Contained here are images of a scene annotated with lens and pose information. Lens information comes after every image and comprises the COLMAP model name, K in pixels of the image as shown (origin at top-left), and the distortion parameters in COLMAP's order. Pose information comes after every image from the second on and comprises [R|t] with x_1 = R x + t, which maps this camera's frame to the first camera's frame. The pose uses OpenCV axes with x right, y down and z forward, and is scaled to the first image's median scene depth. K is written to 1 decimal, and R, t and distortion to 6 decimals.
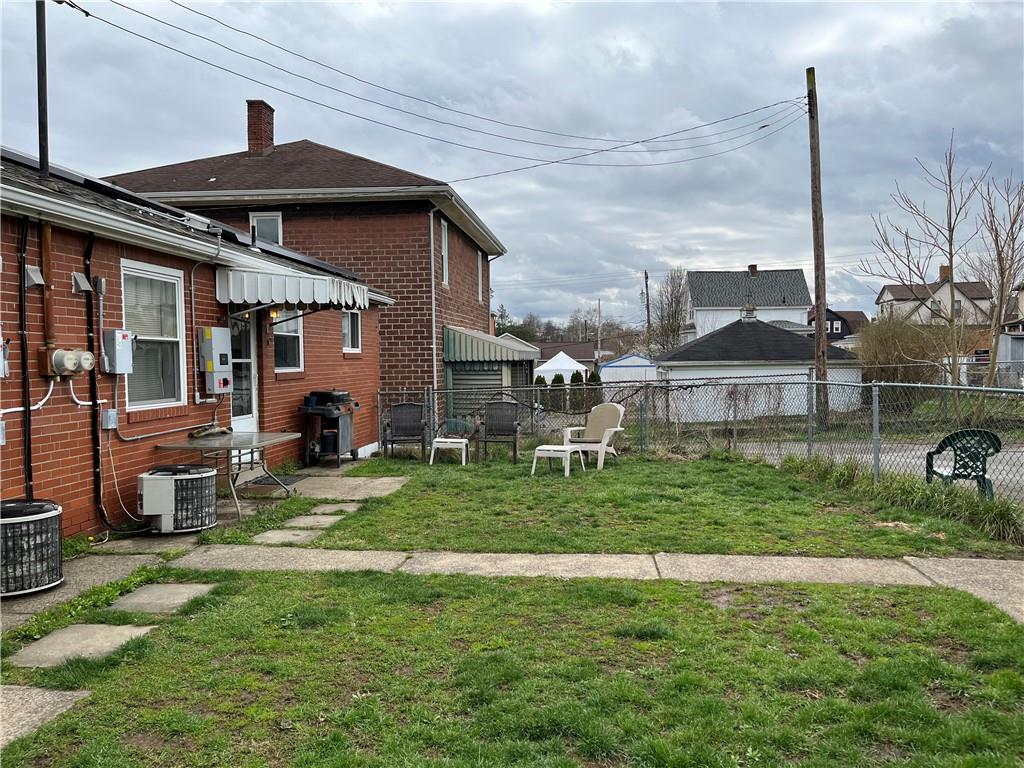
lens RADIAL K [[768.2, 0, 517.9], [0, 768.2, 386.9], [0, 0, 1]] dist [0.069193, -0.082260]
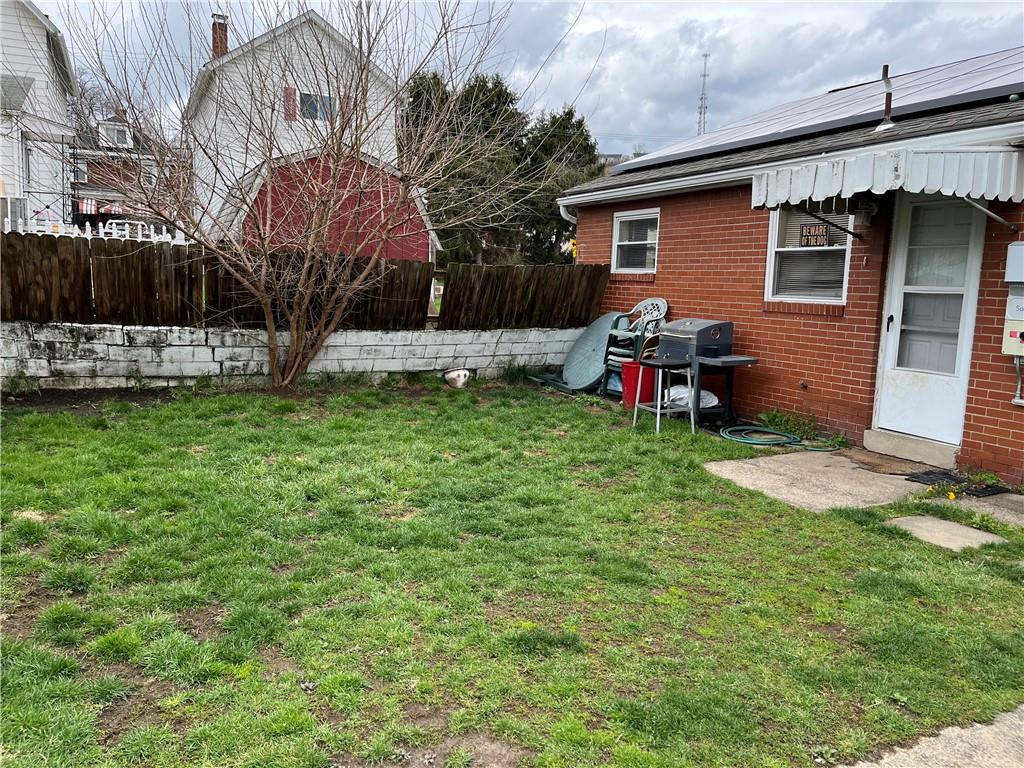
lens RADIAL K [[766.8, 0, 512.0], [0, 766.8, 384.0], [0, 0, 1]] dist [0.068902, -0.086585]
pose [[-0.845187, 0.057155, -0.531406, 0.307812], [-0.042318, 0.983988, 0.173137, -0.032497], [0.532792, 0.168821, -0.829236, 0.836770]]
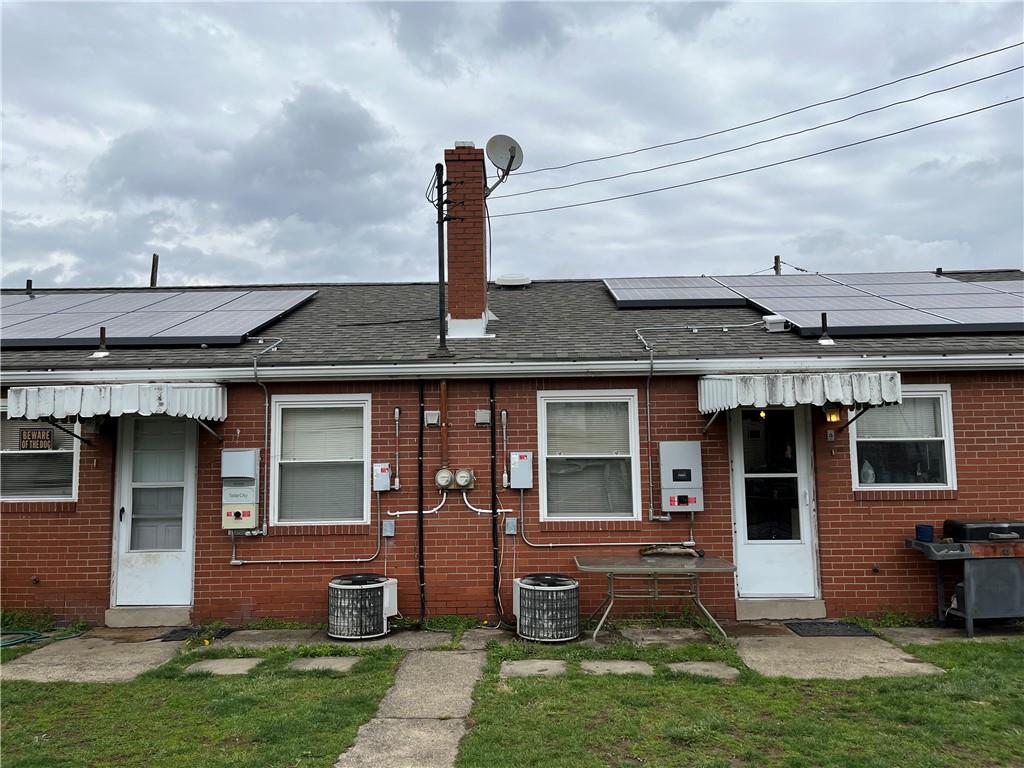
lens RADIAL K [[768.7, 0, 500.2], [0, 768.7, 382.7], [0, 0, 1]] dist [0.068732, -0.103723]
pose [[0.083882, -0.095533, -0.991886, 0.580083], [-0.025016, 0.994878, -0.097937, -0.053250], [0.996162, 0.033028, 0.081062, 0.743682]]
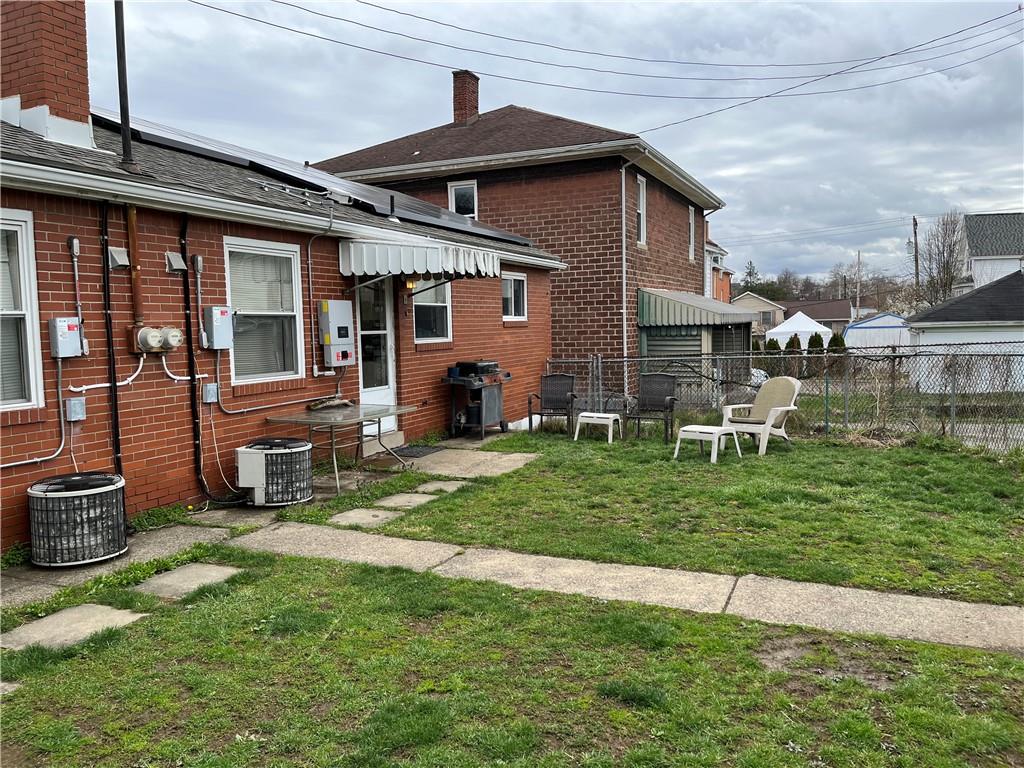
lens RADIAL K [[766.8, 0, 512.0], [0, 766.8, 384.0], [0, 0, 1]] dist [0.068902, -0.086585]
pose [[0.948134, 0.014488, -0.317542, 0.154587], [0.000109, 0.998946, 0.045903, -0.015195], [0.317872, -0.043557, 0.947133, 0.130273]]
